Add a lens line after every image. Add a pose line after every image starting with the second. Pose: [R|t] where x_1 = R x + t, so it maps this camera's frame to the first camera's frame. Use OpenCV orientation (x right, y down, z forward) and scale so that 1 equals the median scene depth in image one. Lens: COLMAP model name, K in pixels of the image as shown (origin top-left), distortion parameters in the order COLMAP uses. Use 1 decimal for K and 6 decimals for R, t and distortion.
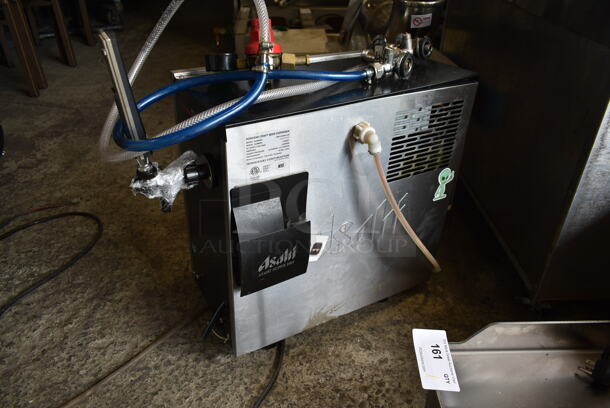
lens RADIAL K [[461.5, 0, 298.8], [0, 461.5, 208.0], [0, 0, 1]] dist [-0.020097, 0.007089]
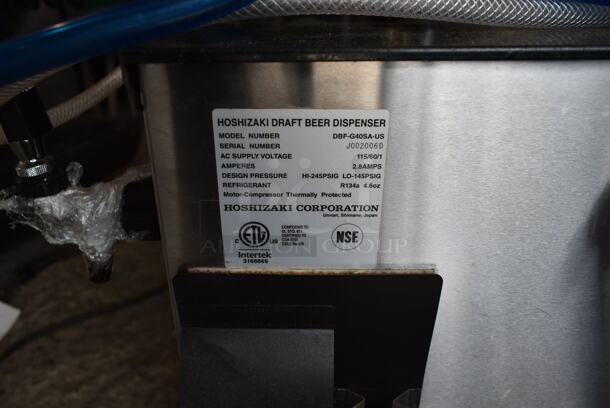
lens RADIAL K [[461.5, 0, 306.4], [0, 461.5, 202.3], [0, 0, 1]] dist [-0.020097, 0.007089]
pose [[0.890166, 0.193947, -0.412297, 0.038774], [-0.245712, 0.966365, -0.075918, -0.055413], [0.383705, 0.168886, 0.907881, 0.464794]]
